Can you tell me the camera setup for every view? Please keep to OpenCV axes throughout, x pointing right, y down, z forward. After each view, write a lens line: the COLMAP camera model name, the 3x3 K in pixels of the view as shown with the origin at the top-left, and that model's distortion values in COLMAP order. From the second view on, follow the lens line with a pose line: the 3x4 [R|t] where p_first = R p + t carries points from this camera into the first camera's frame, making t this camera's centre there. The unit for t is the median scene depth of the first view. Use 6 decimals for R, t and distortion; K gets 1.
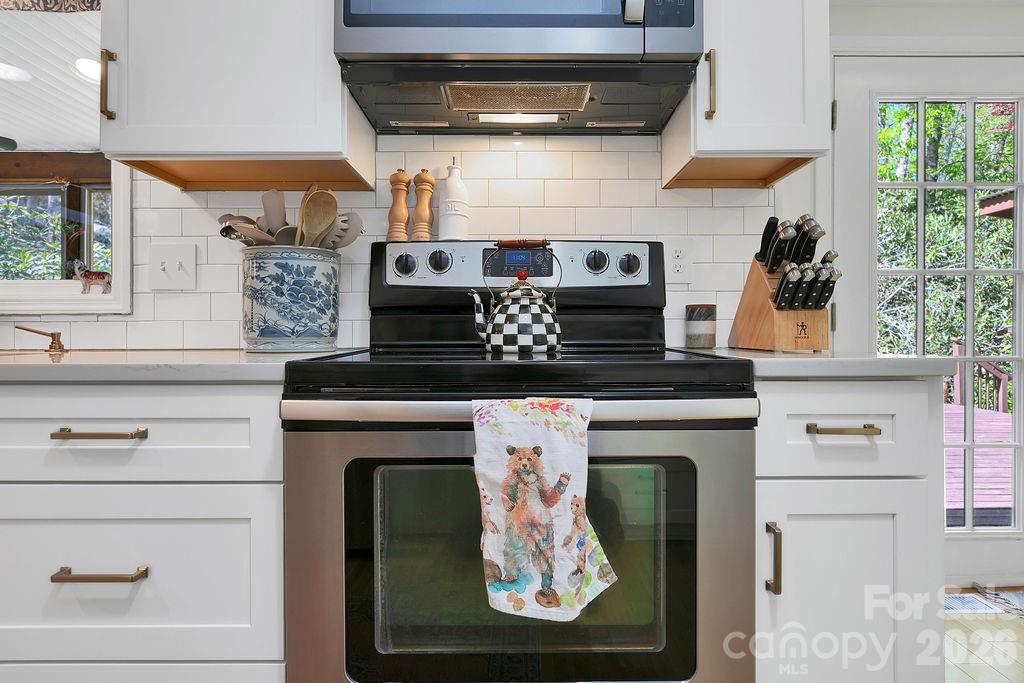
lens RADIAL K [[573.2, 0, 512.2], [0, 573.2, 337.8], [0, 0, 1]] dist [0.006667, -0.001578]
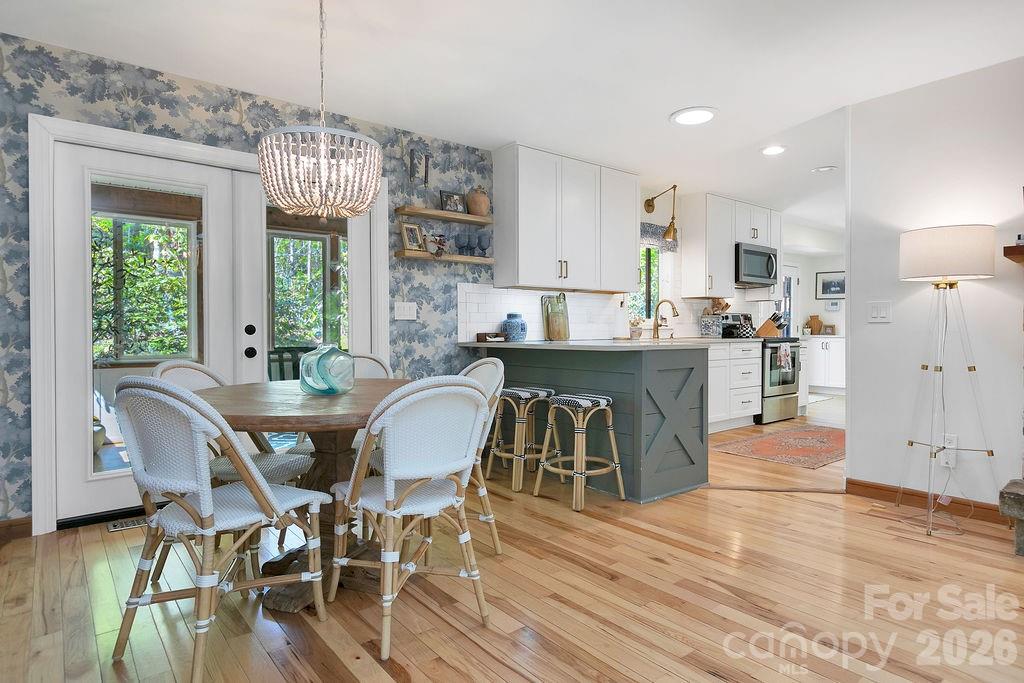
lens RADIAL K [[573.2, 0, 515.0], [0, 573.2, 339.3], [0, 0, 1]] dist [0.006667, -0.001578]
pose [[0.783023, -0.009840, 0.621914, -4.651534], [0.006348, 0.999949, 0.007829, -0.010641], [-0.621960, -0.002182, 0.783046, -1.633074]]
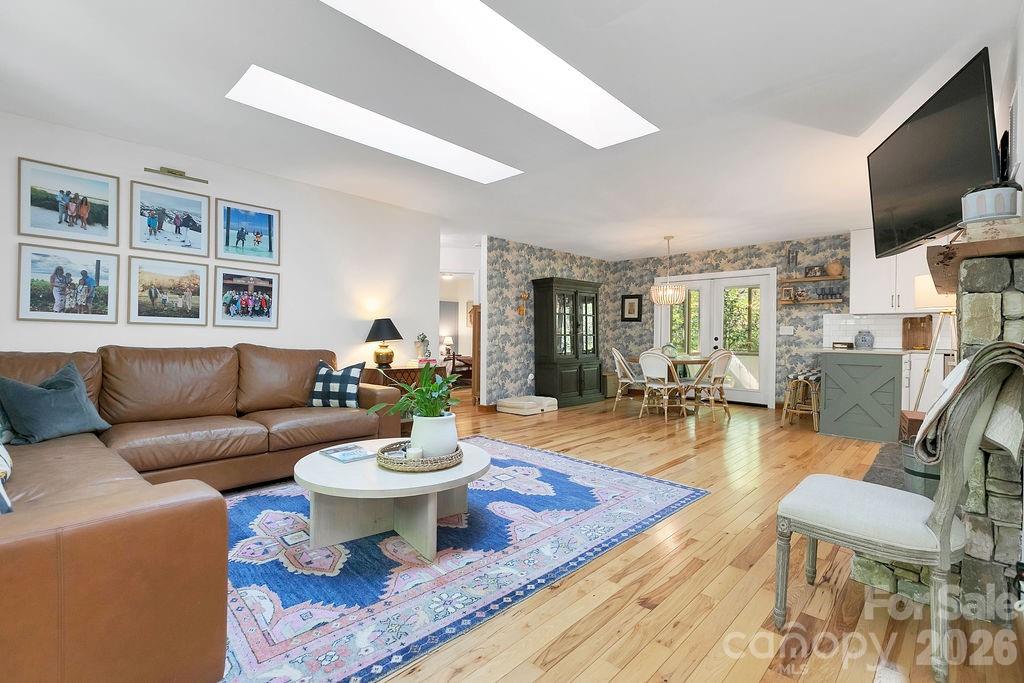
lens RADIAL K [[457.8, 0, 519.9], [0, 457.8, 337.3], [0, 0, 1]] dist [0.006408, 0.000313]
pose [[0.727212, 0.010209, -0.686337, -1.826156], [-0.014790, 0.999890, -0.000797, -0.023724], [0.686254, 0.010731, 0.727283, -4.487539]]
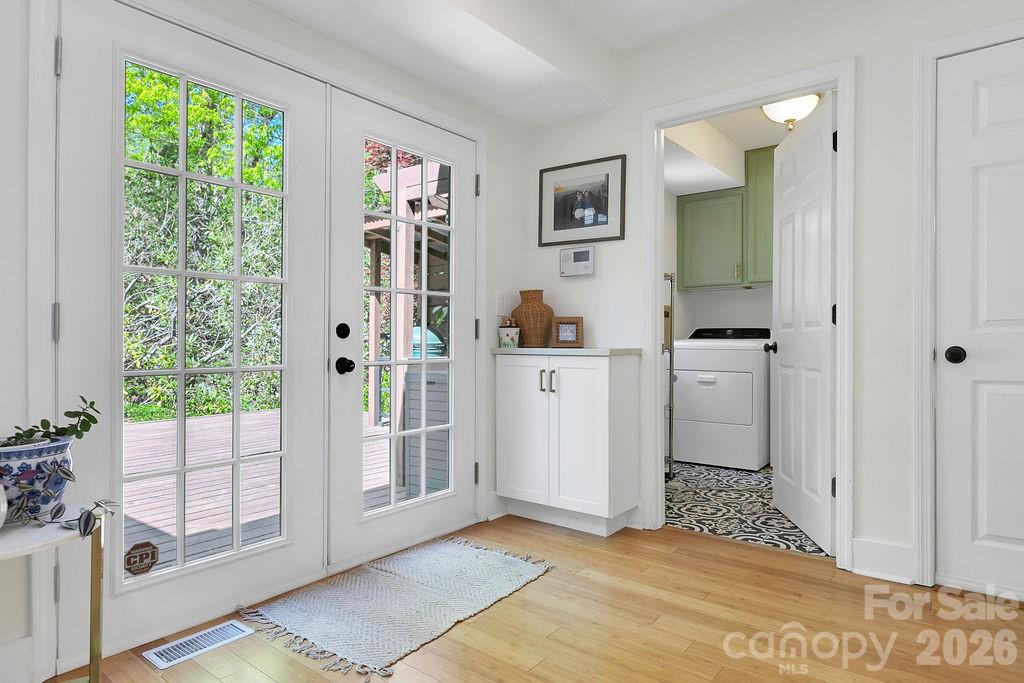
lens RADIAL K [[591.0, 0, 517.0], [0, 591.0, 347.1], [0, 0, 1]] dist [-0.005494, -0.001566]
pose [[0.622066, -0.009912, 0.782902, 0.481728], [0.008312, 0.999947, 0.006056, -0.001953], [-0.782921, 0.002740, 0.622115, 0.055604]]
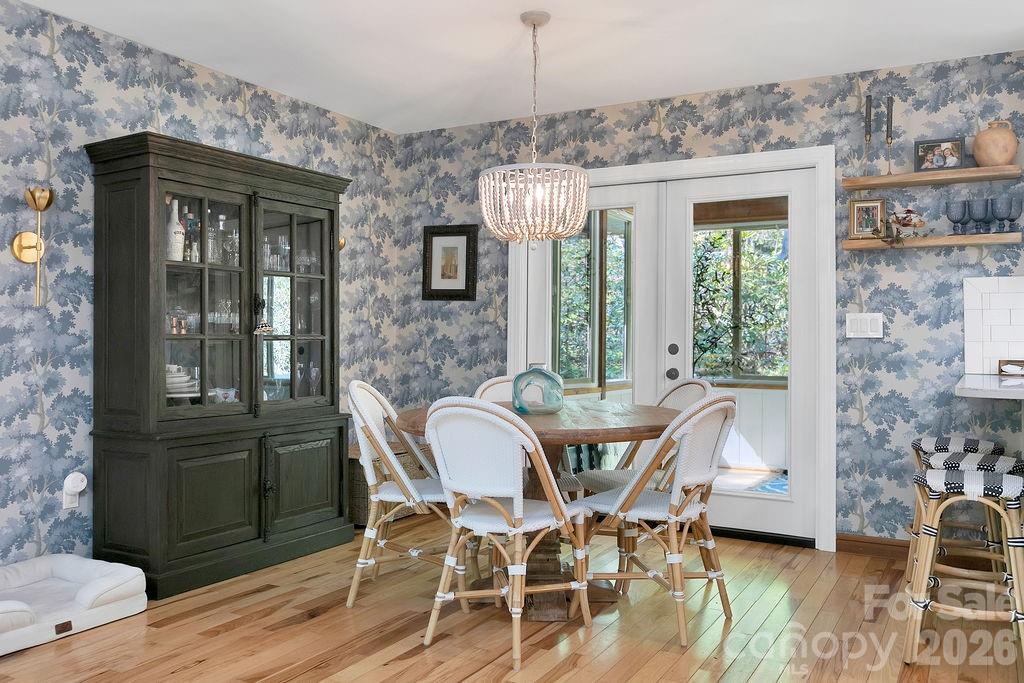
lens RADIAL K [[833.3, 0, 517.3], [0, 833.3, 314.6], [0, 0, 1]] dist [-0.002673, -0.002555]
pose [[0.873505, -0.006481, -0.486773, -2.767657], [-0.014858, 0.999091, -0.039966, -0.039574], [0.486589, 0.042143, 0.872614, -2.229720]]
